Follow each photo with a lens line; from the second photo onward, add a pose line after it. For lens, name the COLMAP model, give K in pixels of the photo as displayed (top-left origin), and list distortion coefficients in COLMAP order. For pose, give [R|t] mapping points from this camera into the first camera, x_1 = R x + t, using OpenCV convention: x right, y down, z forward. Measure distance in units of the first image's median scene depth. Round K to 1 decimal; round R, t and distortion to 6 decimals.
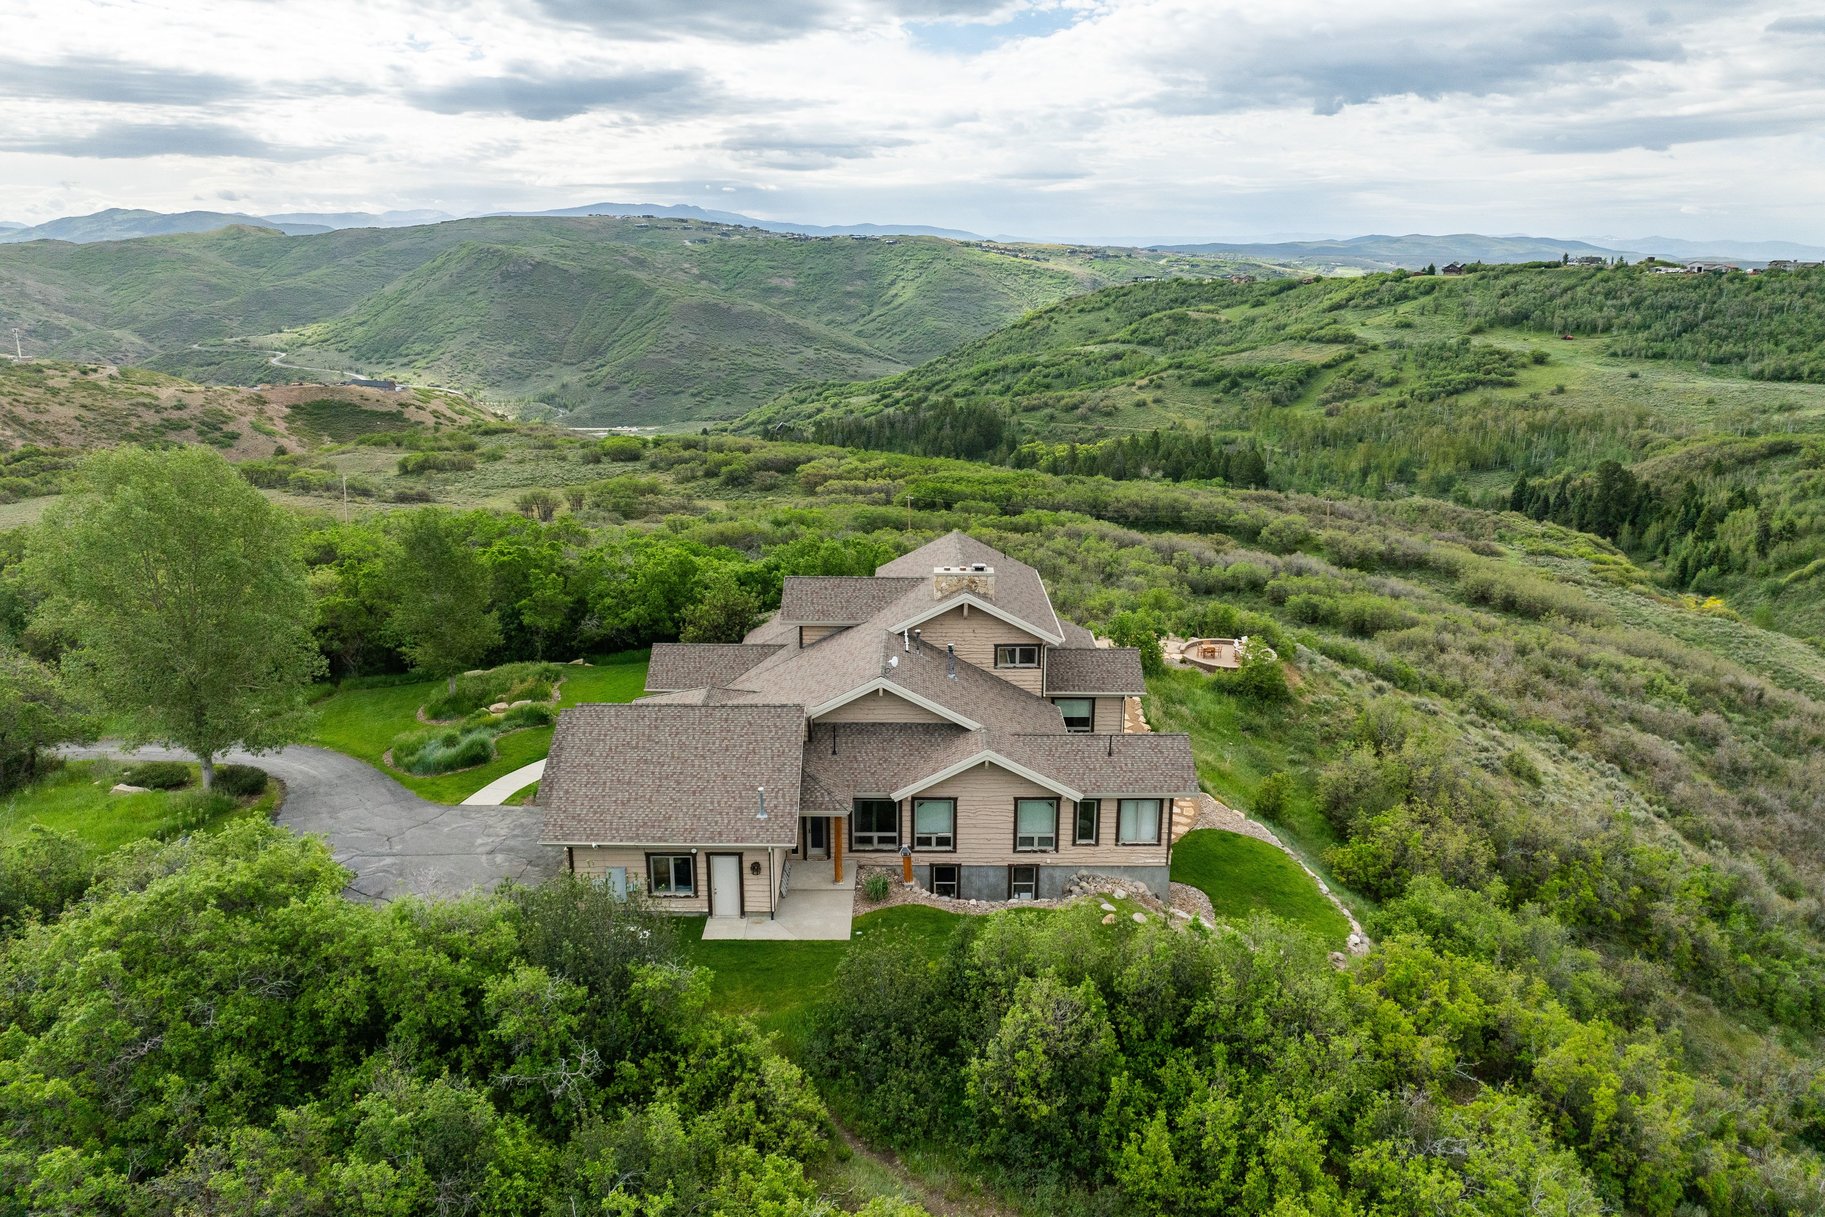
lens RADIAL K [[1293.5, 0, 912.5], [0, 1293.5, 608.5], [0, 0, 1]] dist [-0.034415, -0.003129]
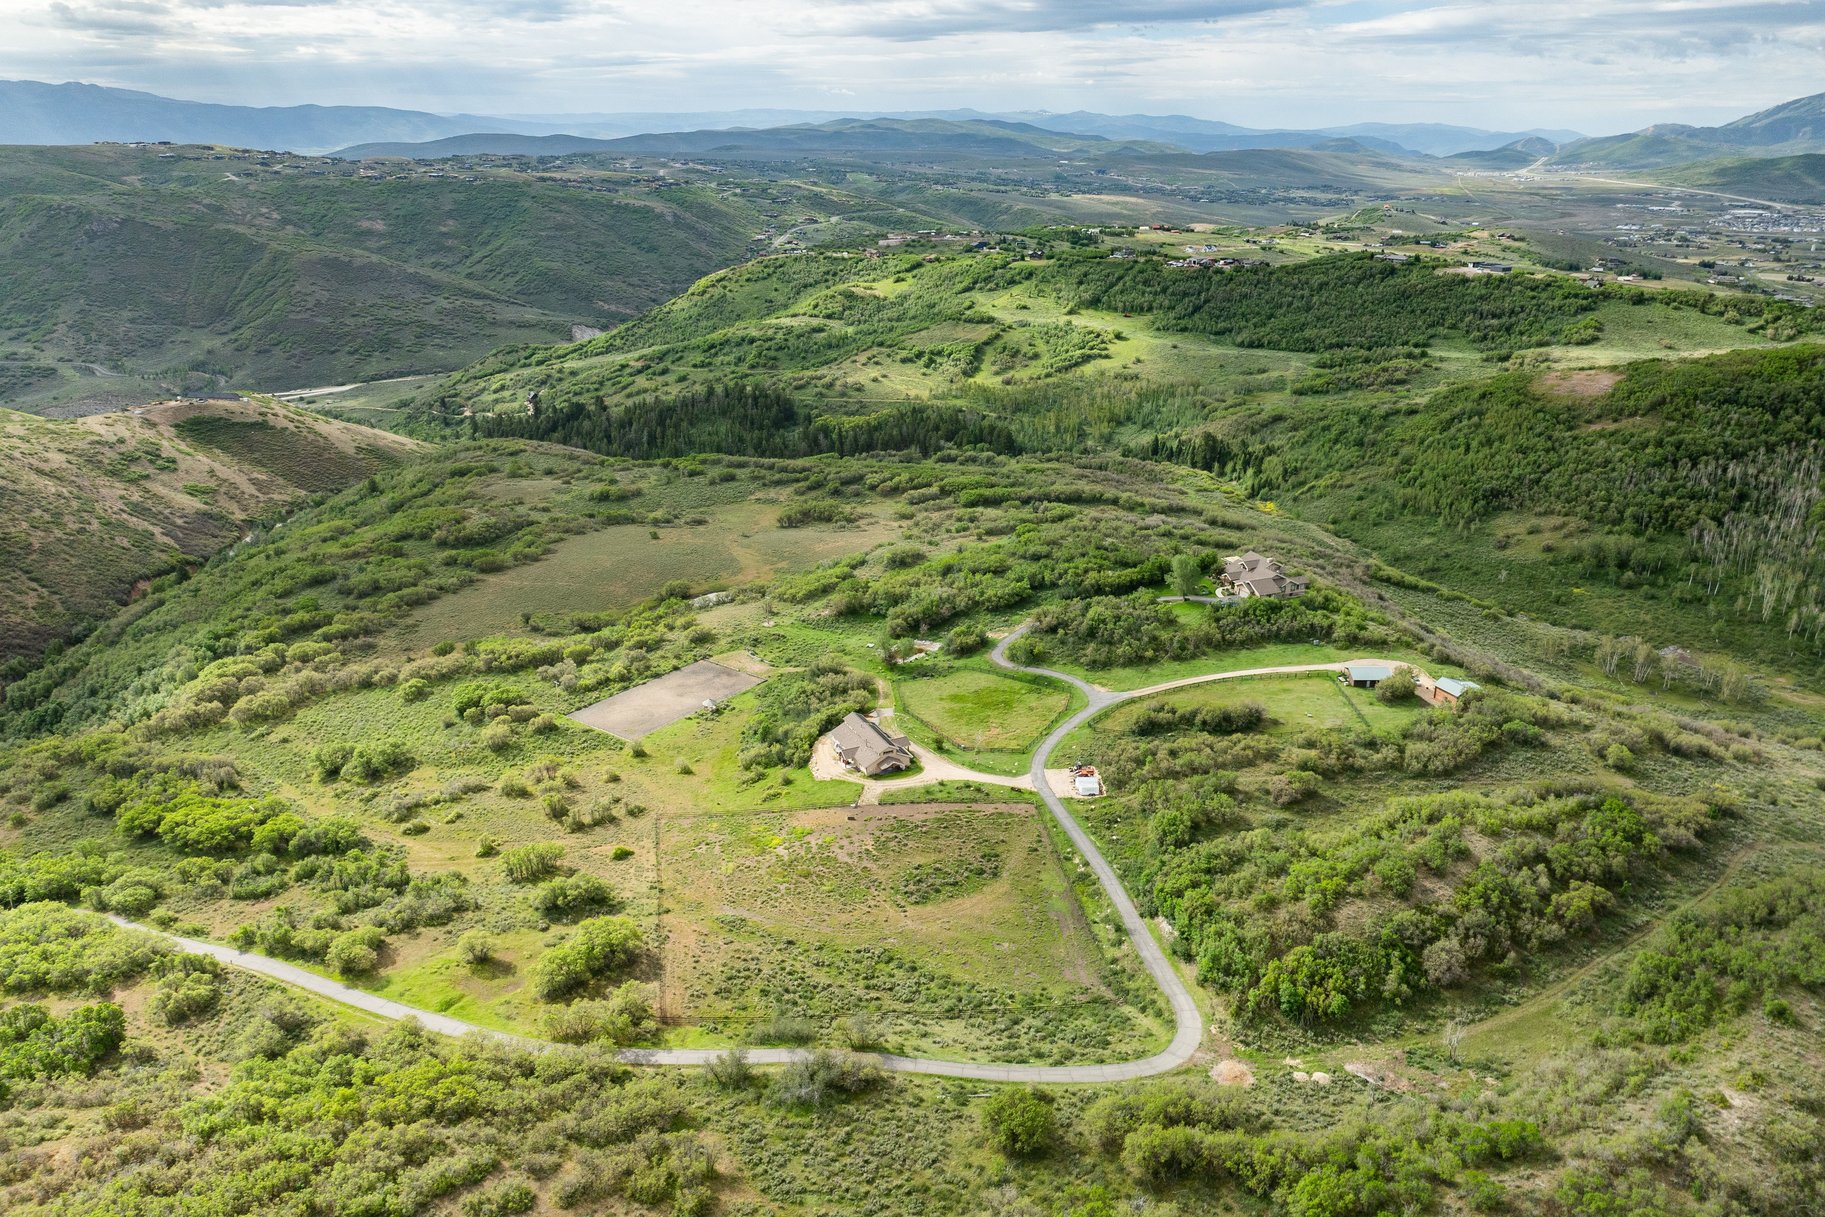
lens RADIAL K [[1293.5, 0, 912.5], [0, 1293.5, 608.5], [0, 0, 1]] dist [-0.034415, -0.003129]
pose [[0.924278, -0.134278, 0.357323, -0.334831], [0.101549, 0.988850, 0.108924, -0.056486], [-0.367965, -0.064391, 0.927608, -0.378792]]
